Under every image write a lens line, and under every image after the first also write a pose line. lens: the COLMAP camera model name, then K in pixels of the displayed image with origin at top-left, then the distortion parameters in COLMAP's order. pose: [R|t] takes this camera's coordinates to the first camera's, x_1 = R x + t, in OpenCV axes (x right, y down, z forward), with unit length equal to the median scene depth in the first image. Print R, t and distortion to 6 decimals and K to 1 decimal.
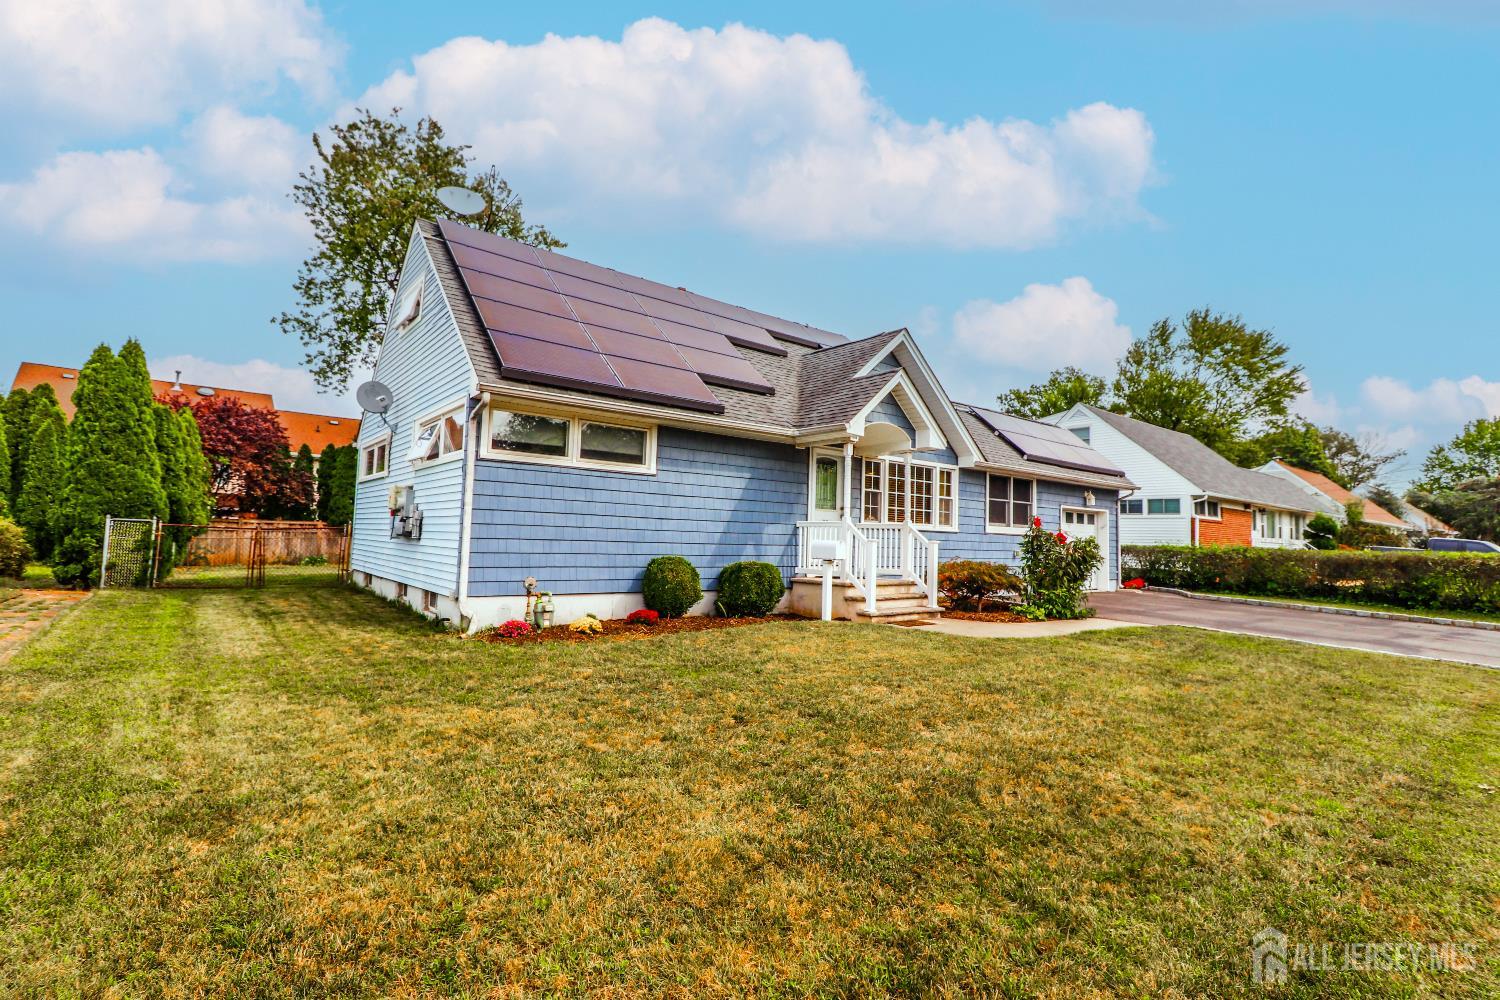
lens RADIAL K [[715.4, 0, 747.0], [0, 715.4, 493.4], [0, 0, 1]] dist [-0.001989, -0.000677]
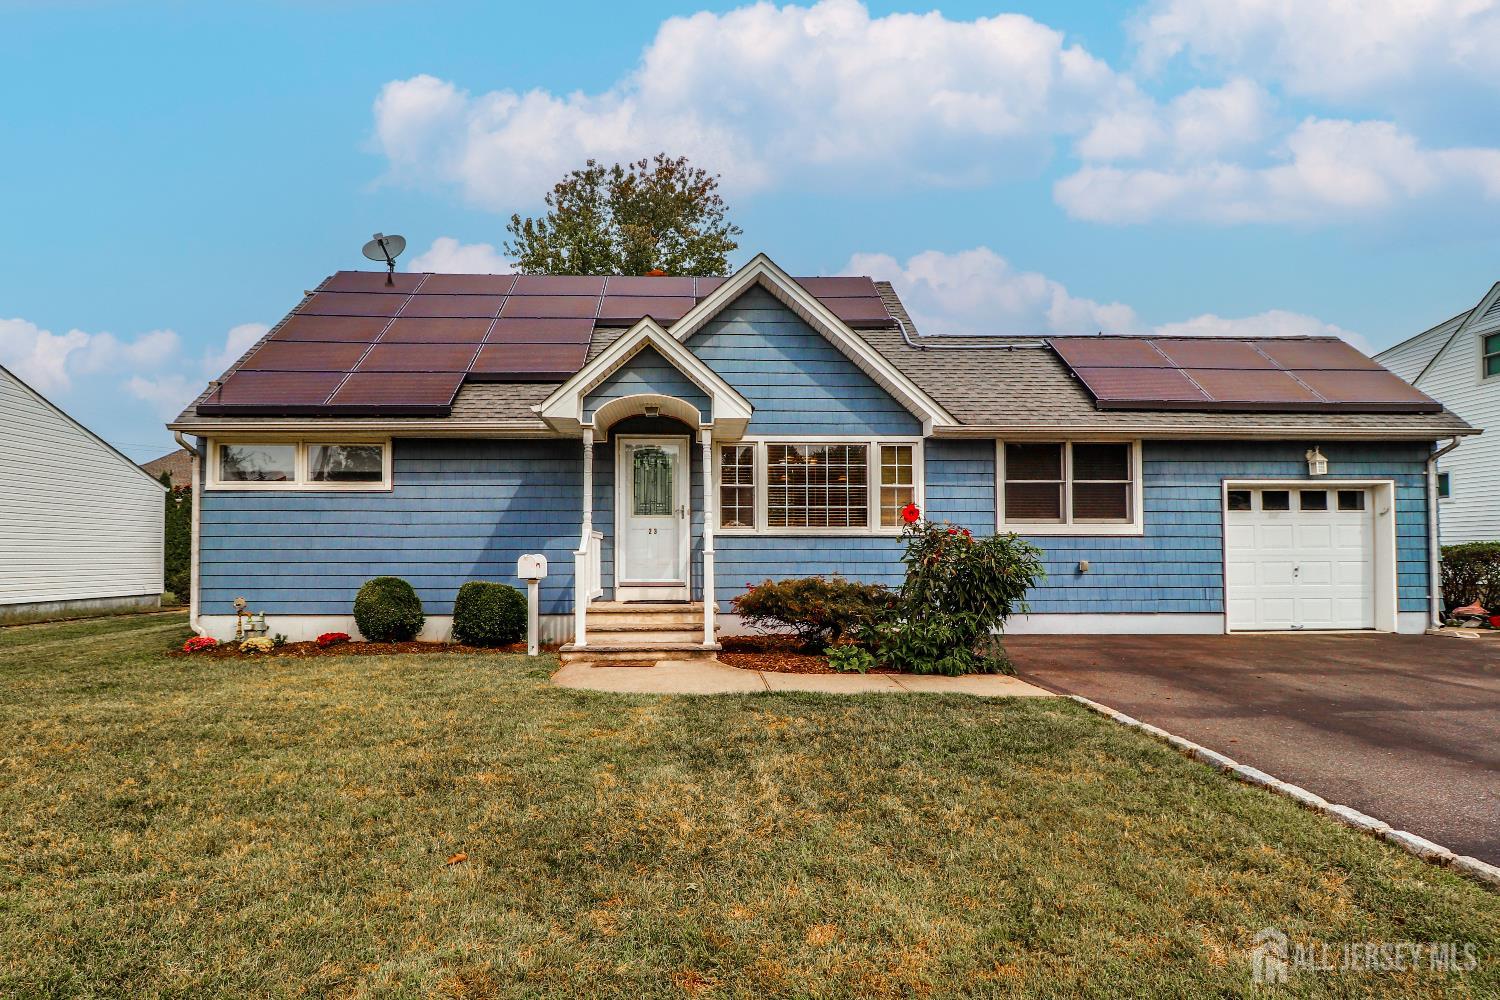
lens RADIAL K [[702.4, 0, 749.2], [0, 702.4, 548.0], [0, 0, 1]] dist [-0.002717, -0.000313]
pose [[0.796474, -0.039491, -0.603382, 0.752077], [0.063815, 0.997782, 0.018933, 0.057726], [0.601296, -0.053584, 0.797227, 0.505101]]
